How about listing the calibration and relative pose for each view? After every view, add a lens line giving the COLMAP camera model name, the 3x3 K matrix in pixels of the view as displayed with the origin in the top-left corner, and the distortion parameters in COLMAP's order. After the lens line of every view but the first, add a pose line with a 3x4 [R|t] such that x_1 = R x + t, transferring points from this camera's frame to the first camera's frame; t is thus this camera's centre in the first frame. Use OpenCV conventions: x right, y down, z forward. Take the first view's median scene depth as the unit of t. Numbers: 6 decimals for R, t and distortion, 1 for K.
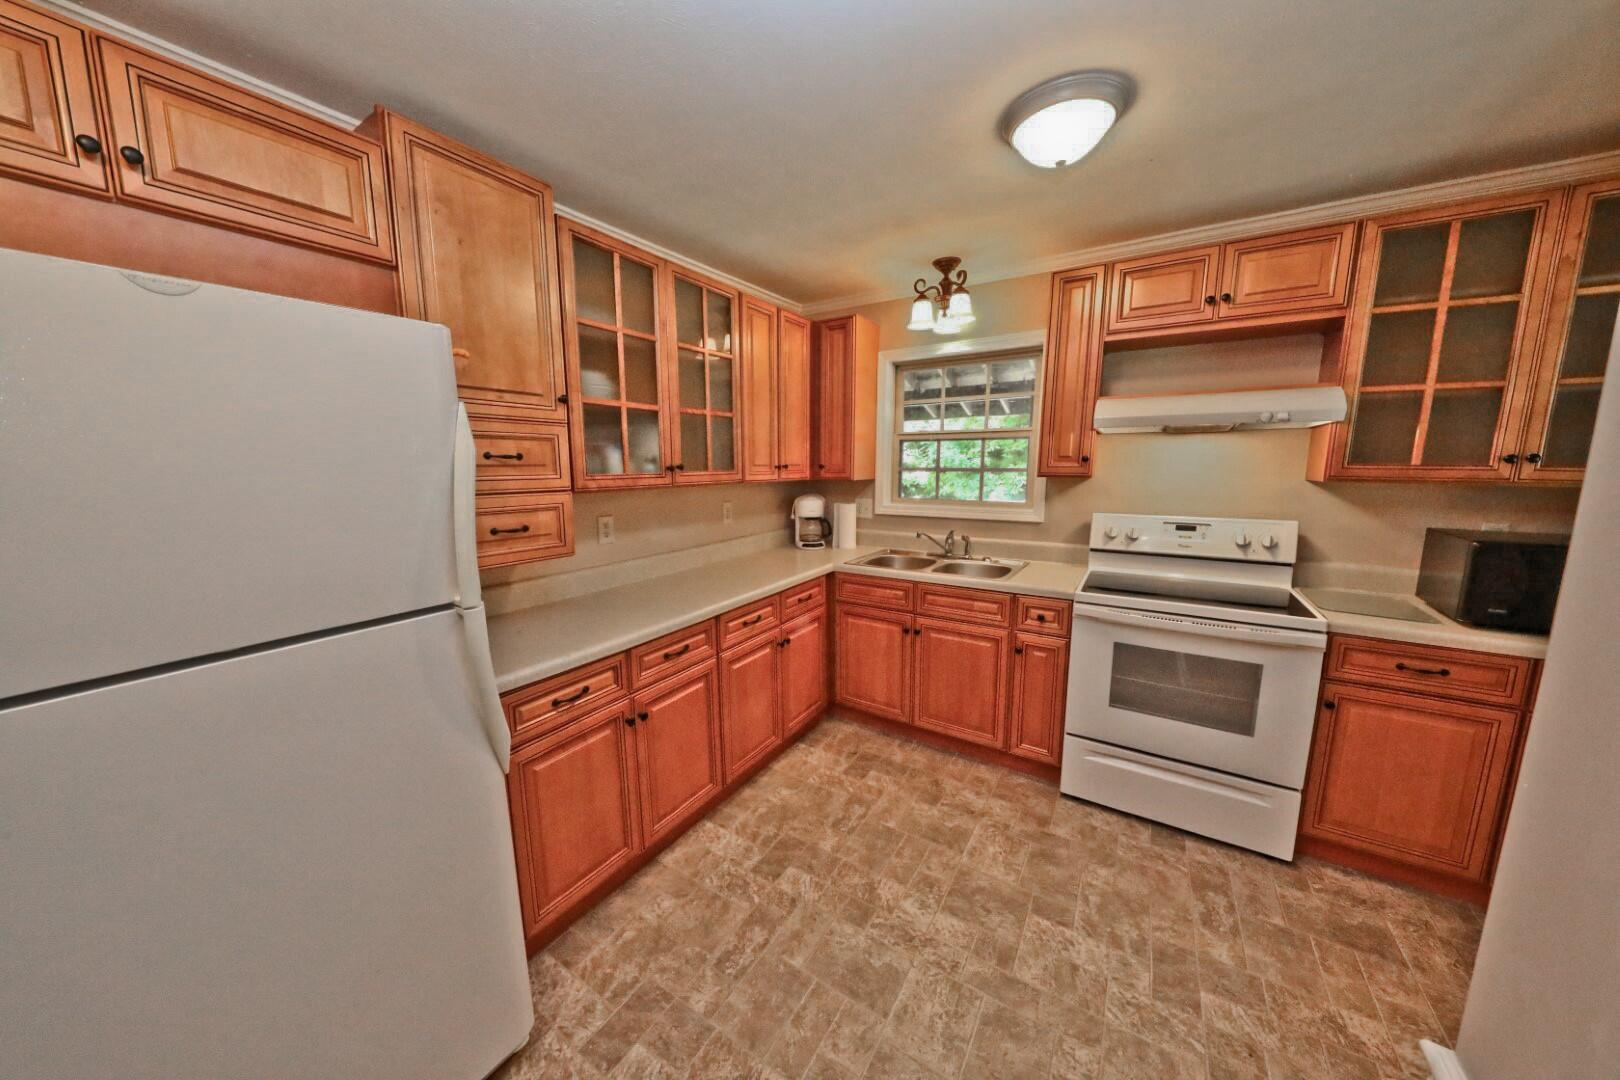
lens RADIAL K [[522.9, 0, 804.5], [0, 522.9, 539.8], [0, 0, 1]] dist [0.000580, -0.000058]
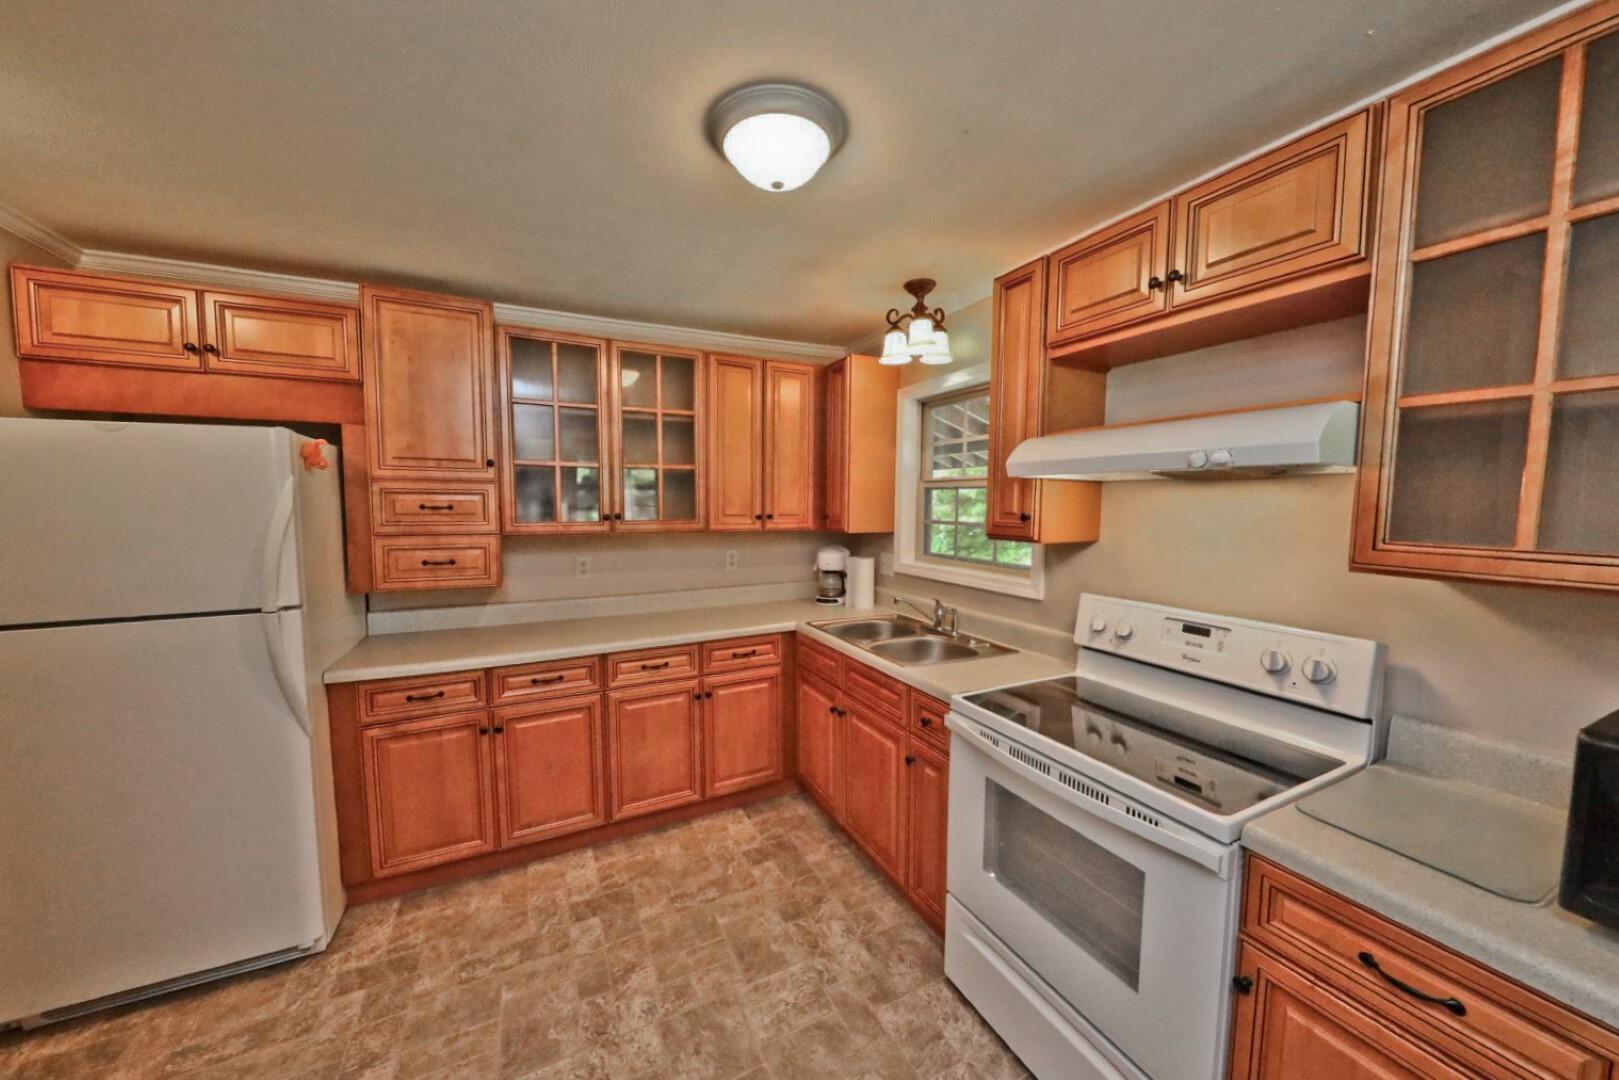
lens RADIAL K [[556.1, 0, 797.7], [0, 556.1, 542.2], [0, 0, 1]] dist [-0.000916, -0.000162]
pose [[0.857756, 0.046399, -0.511958, 0.748331], [-0.086021, 0.994831, -0.053961, -0.057466], [0.506808, 0.090324, 0.857314, 0.200932]]
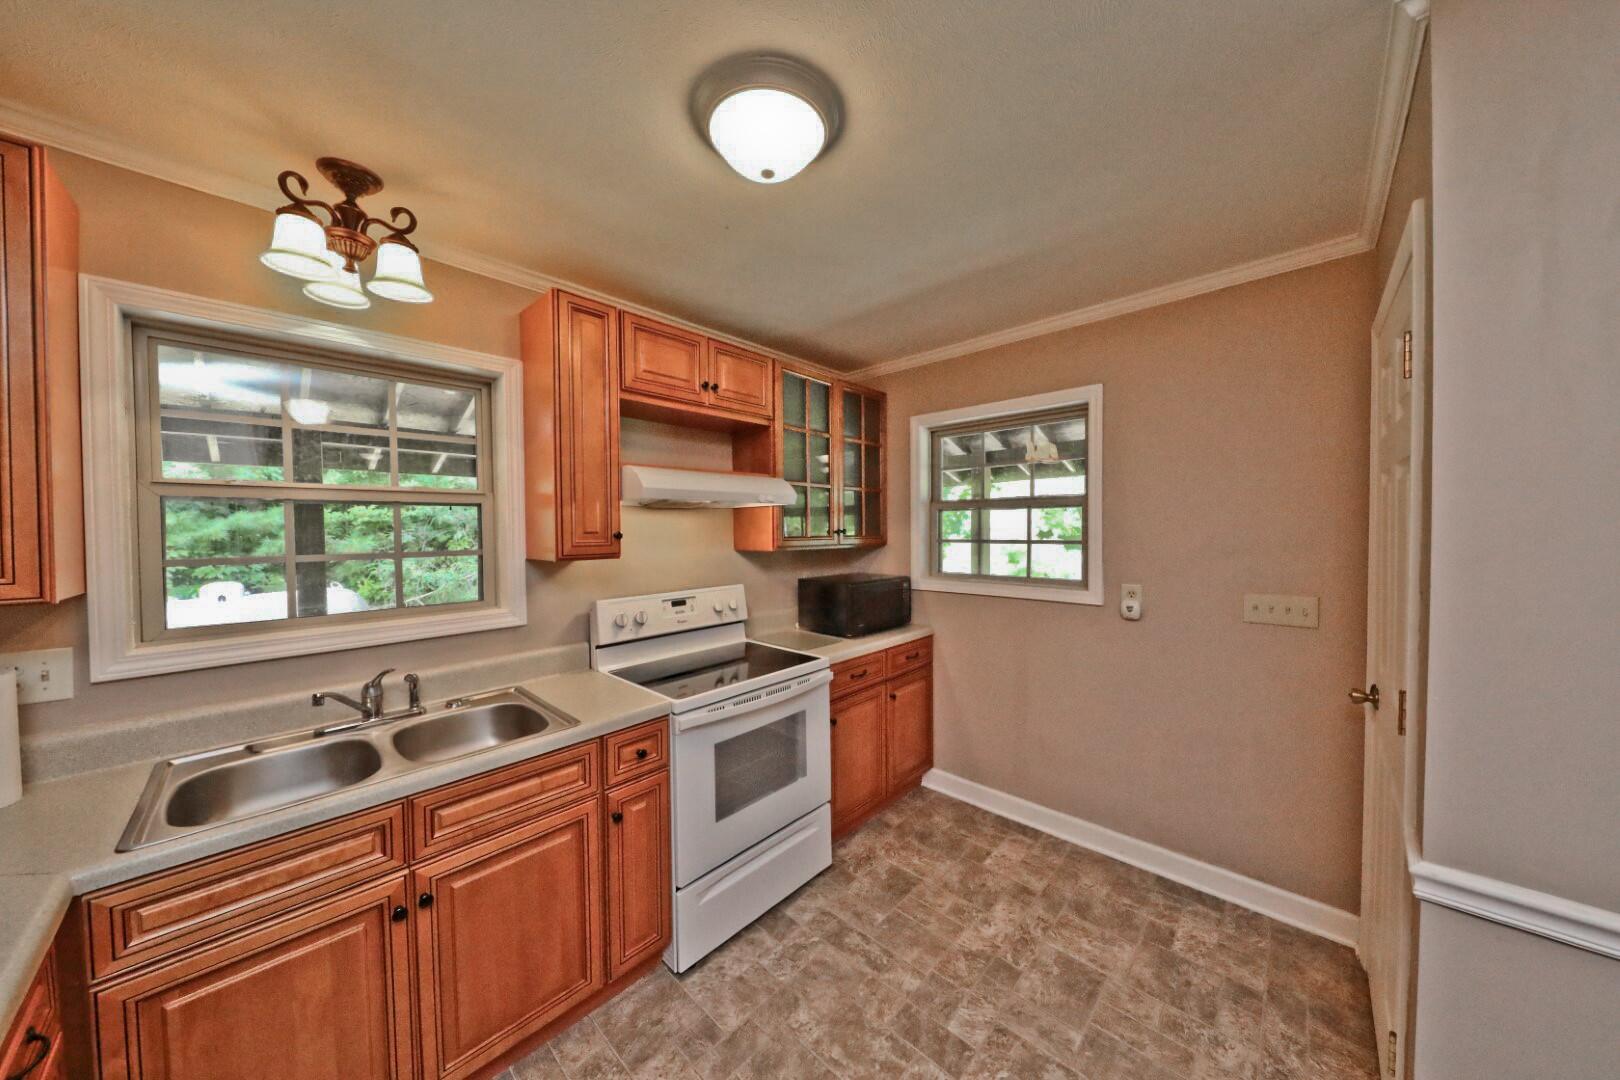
lens RADIAL K [[522.9, 0, 804.5], [0, 522.9, 539.8], [0, 0, 1]] dist [0.000580, -0.000058]
pose [[0.183580, -0.018201, 0.982836, -0.223160], [0.157214, 0.987502, -0.011078, -0.105128], [-0.970352, 0.156549, 0.184147, 0.649162]]
